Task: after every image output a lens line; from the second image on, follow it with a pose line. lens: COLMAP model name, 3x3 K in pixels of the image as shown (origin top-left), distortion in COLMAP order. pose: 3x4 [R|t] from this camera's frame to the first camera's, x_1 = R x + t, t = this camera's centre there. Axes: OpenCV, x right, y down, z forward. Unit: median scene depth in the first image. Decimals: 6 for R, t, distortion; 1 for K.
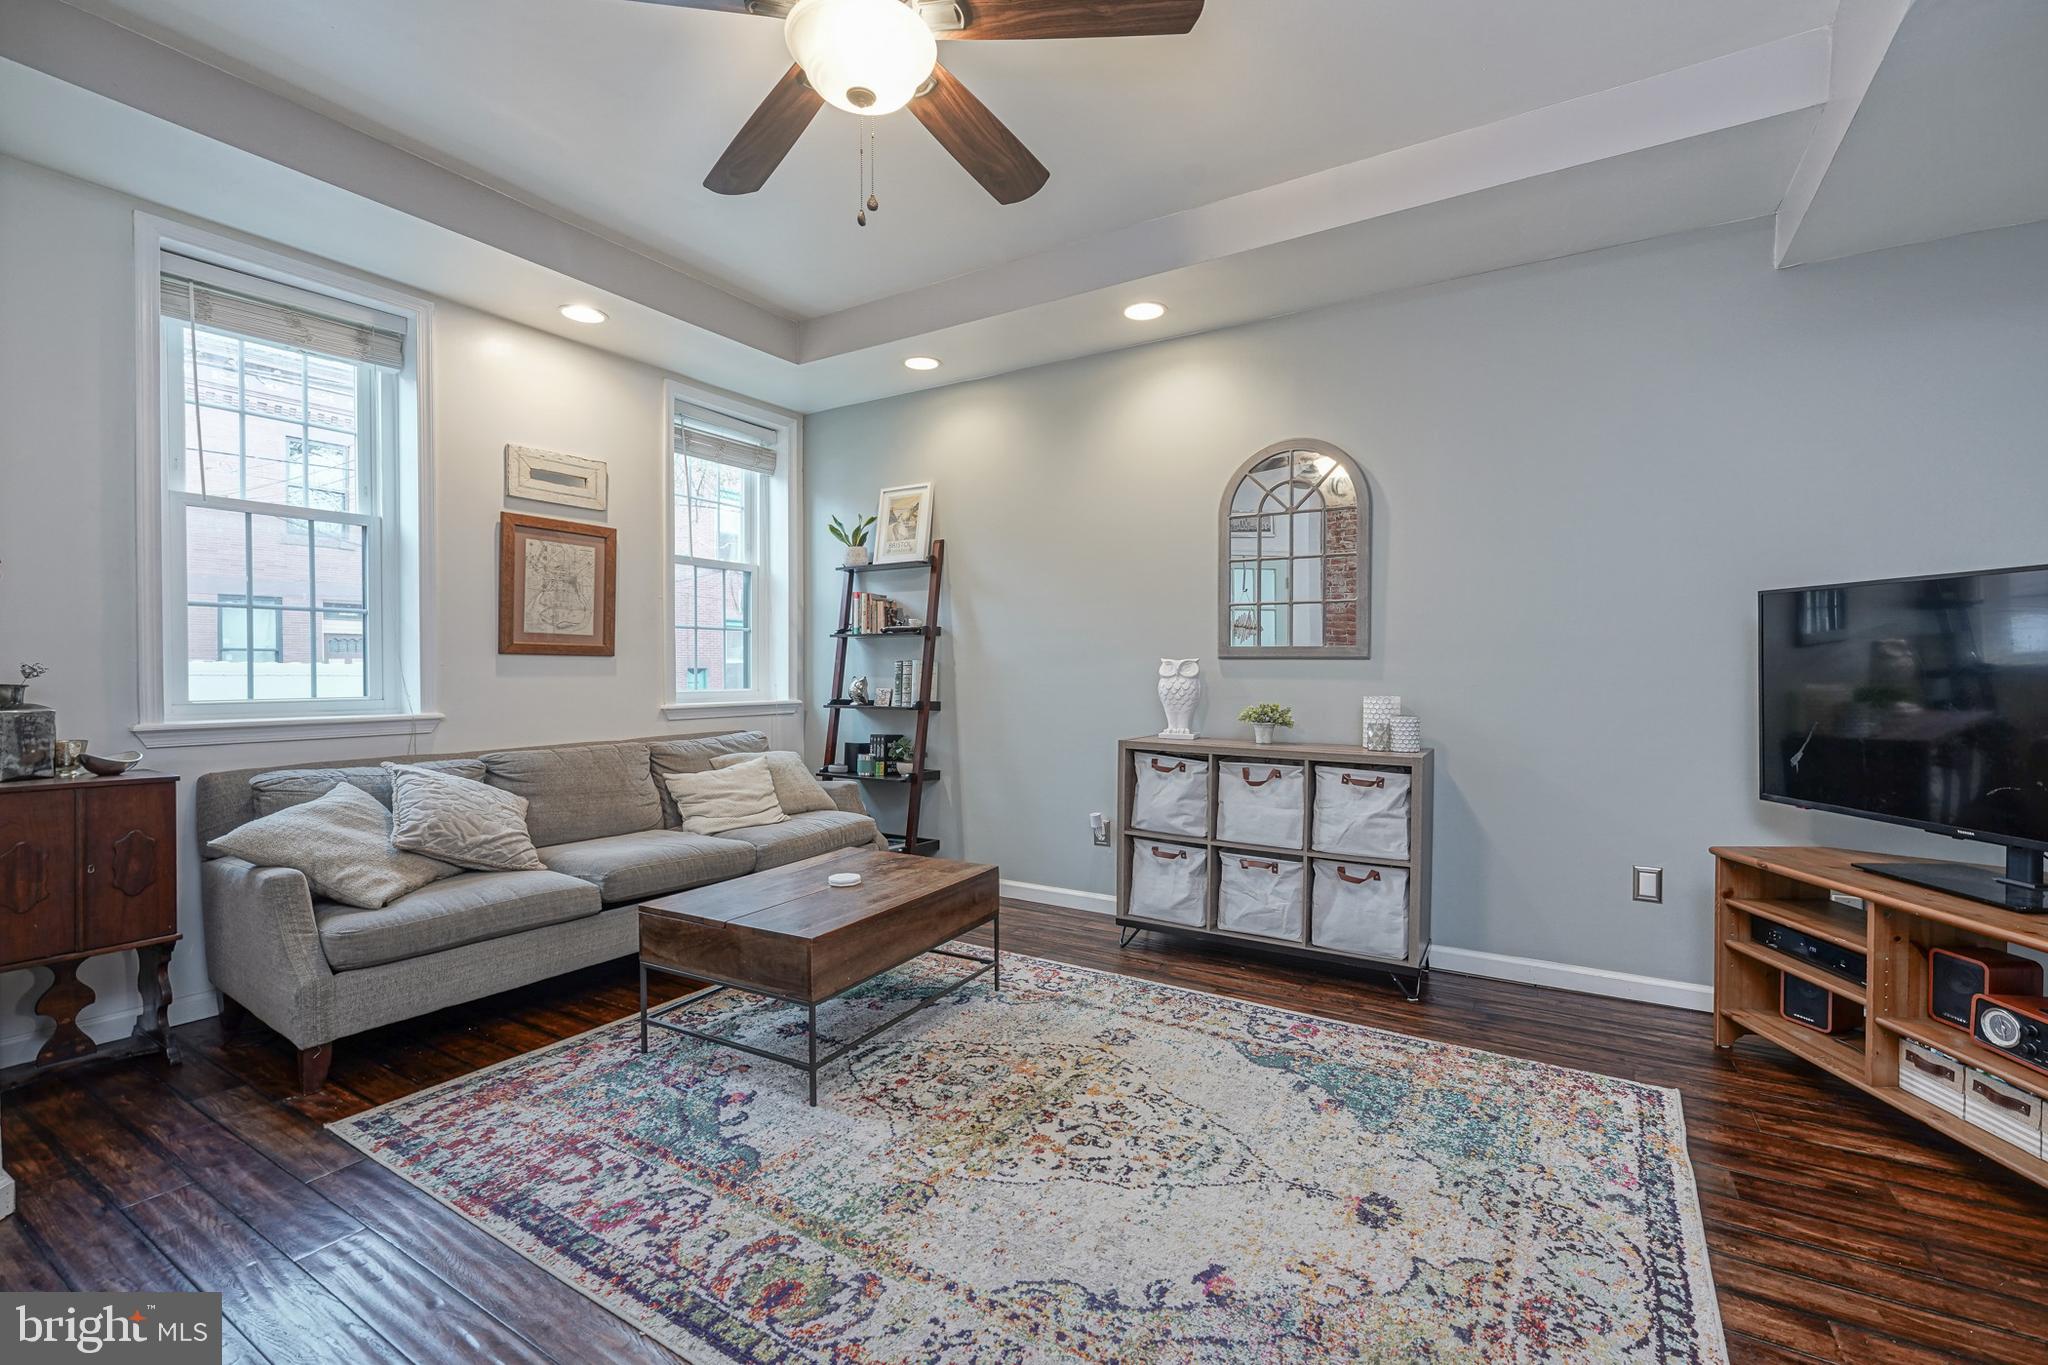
lens RADIAL K [[851.3, 0, 1063.9], [0, 851.3, 675.8], [0, 0, 1]] dist [0.000828, 0.000153]
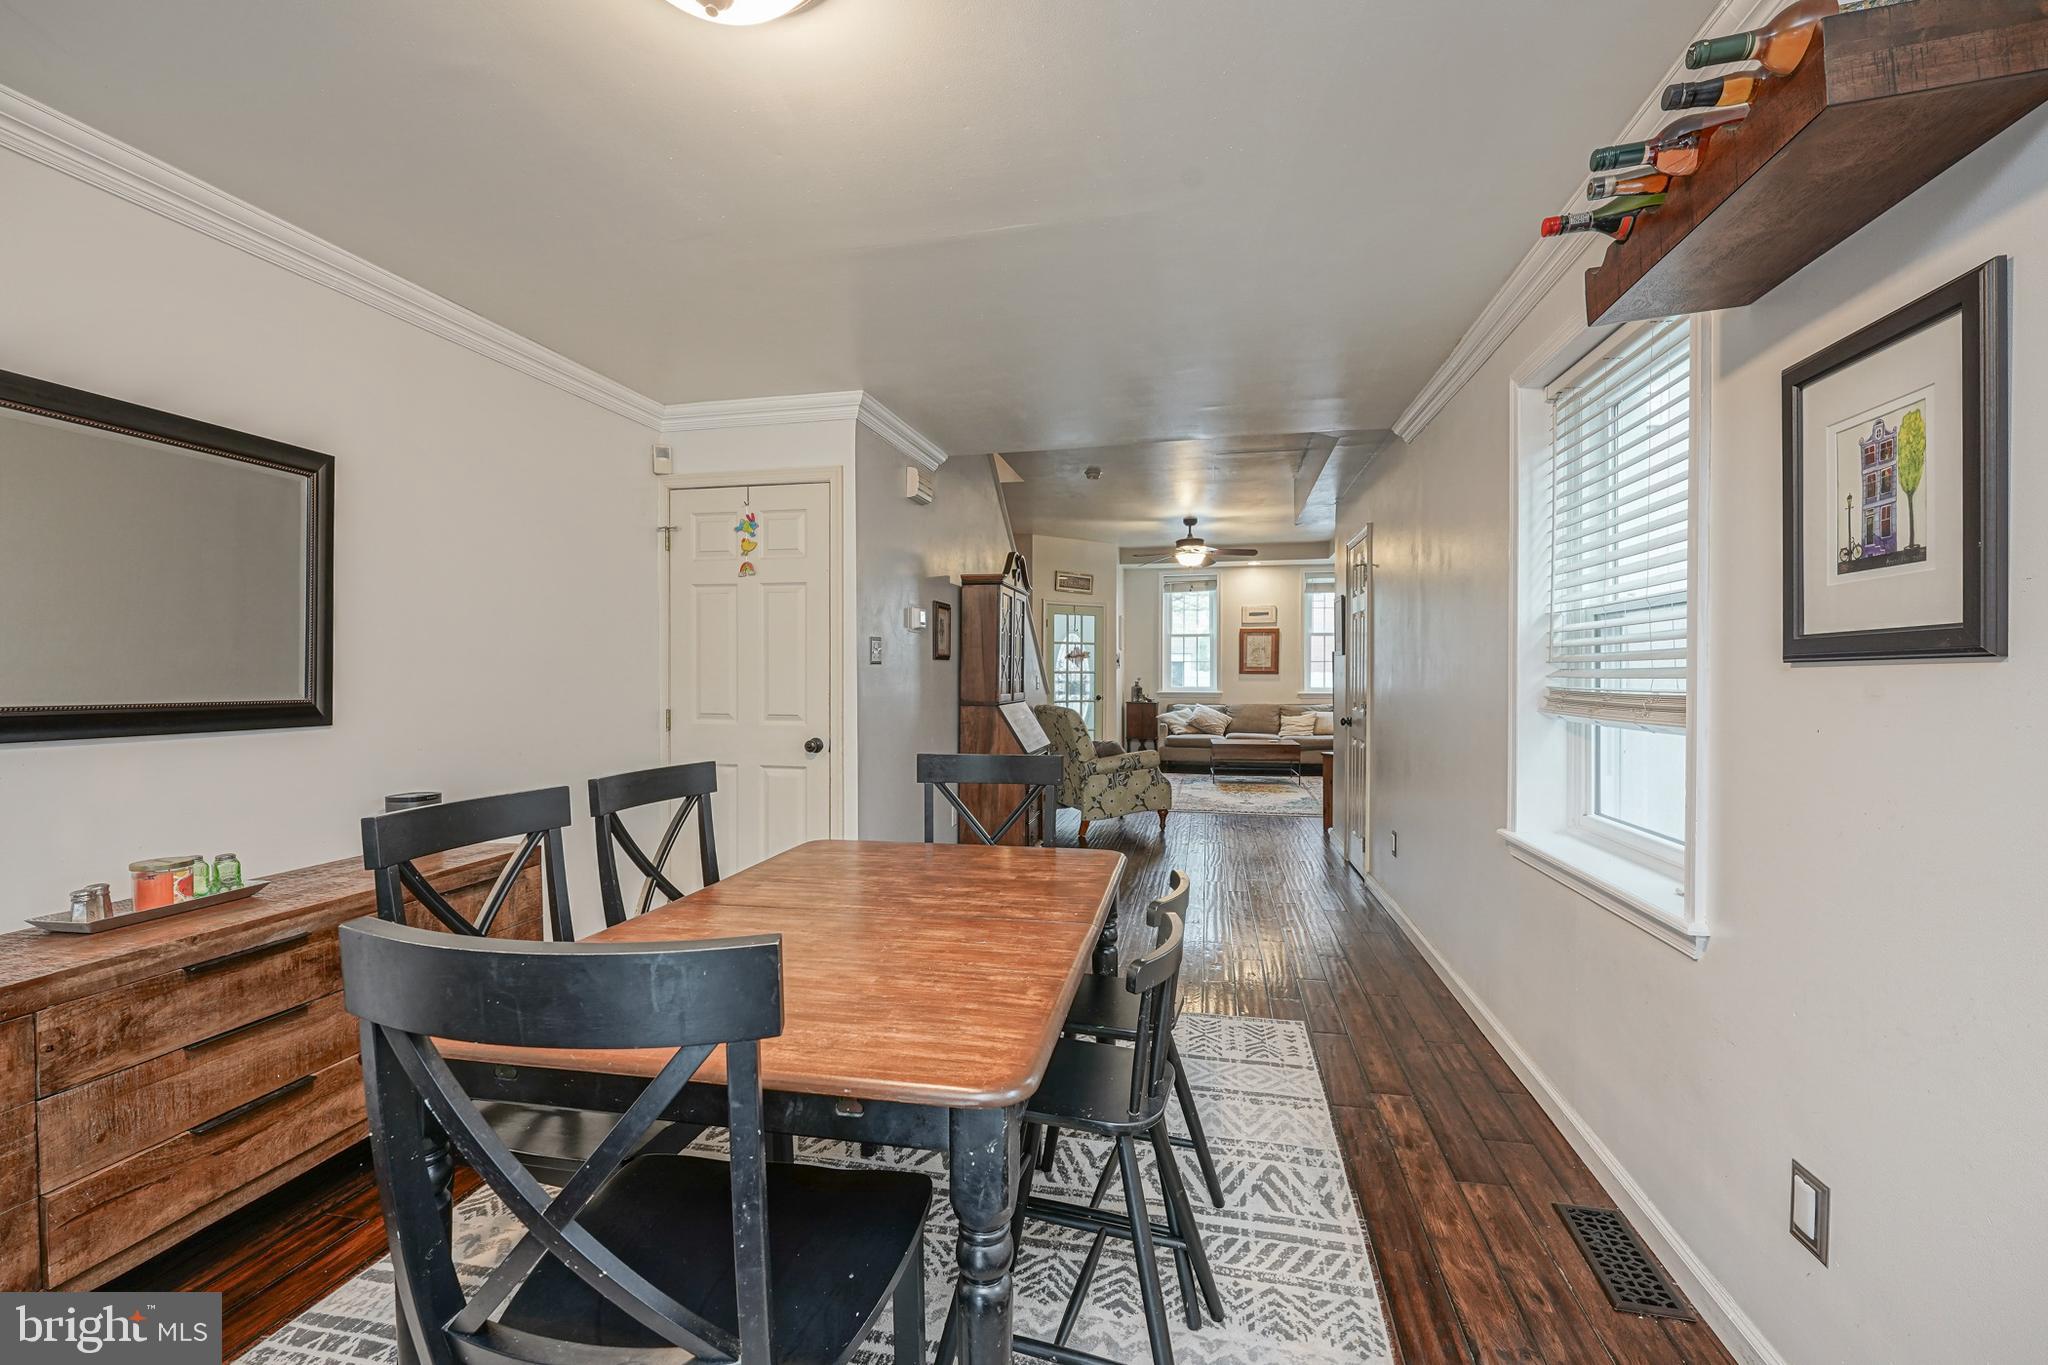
lens RADIAL K [[870.6, 0, 979.4], [0, 870.6, 679.7], [0, 0, 1]] dist [-0.007820, 0.000764]
pose [[0.260942, 0.006592, -0.965332, 3.446613], [-0.006382, 0.999967, 0.005103, -0.022428], [0.965333, 0.004829, 0.260976, -1.206515]]
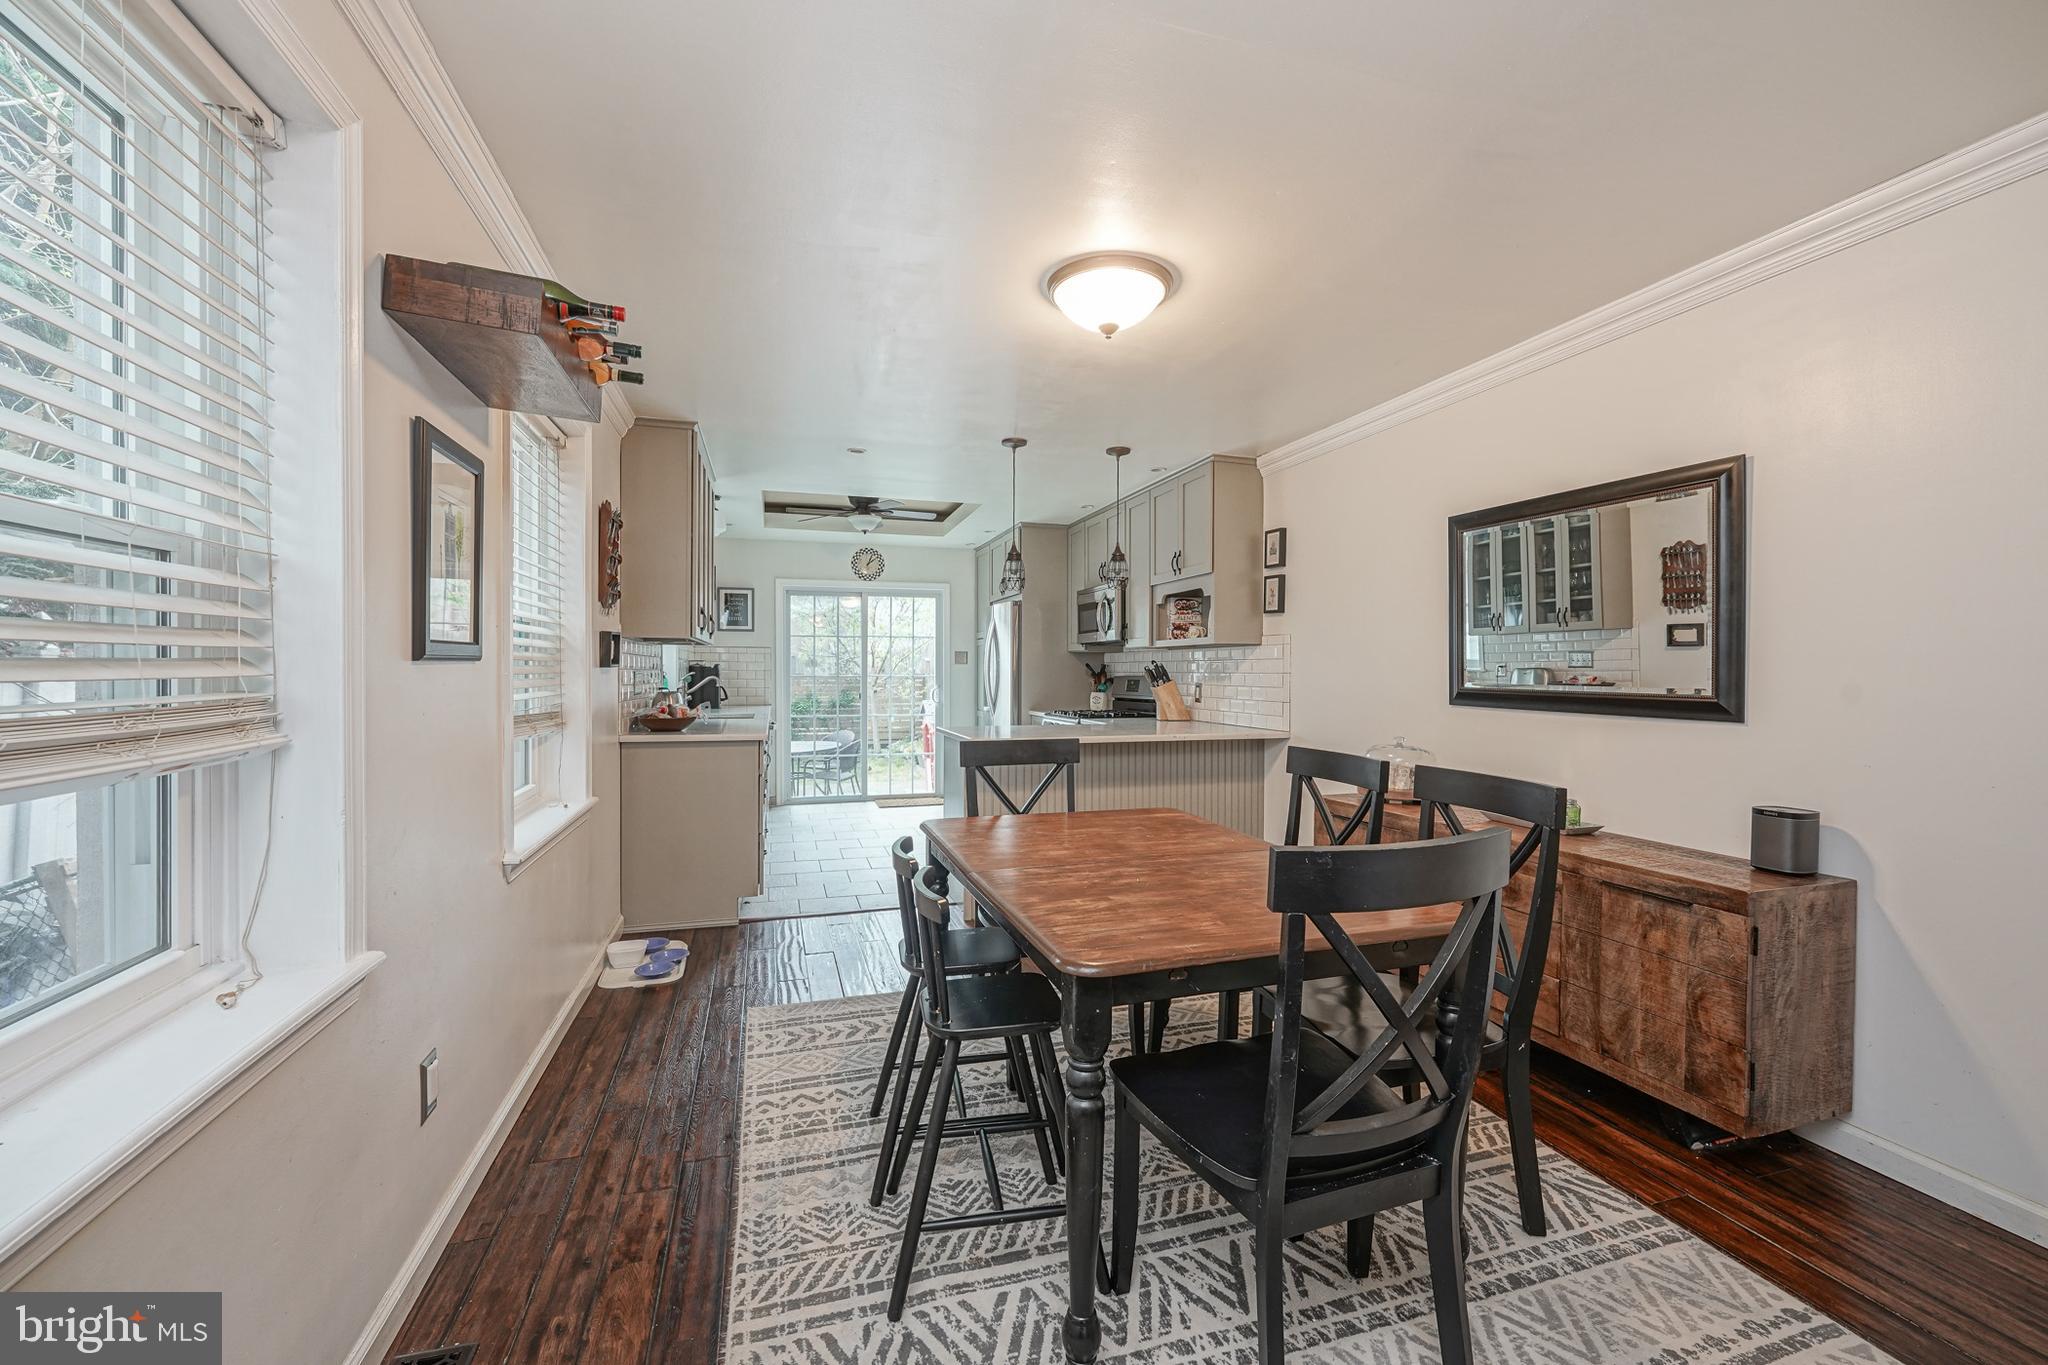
lens RADIAL K [[873.9, 0, 1027.0], [0, 873.9, 678.0], [0, 0, 1]] dist [-0.000700, -0.000526]
pose [[-0.722873, -0.007193, 0.690944, 2.110216], [0.003069, 0.999903, 0.013621, -0.028781], [-0.690974, 0.011967, -0.722780, -0.313402]]
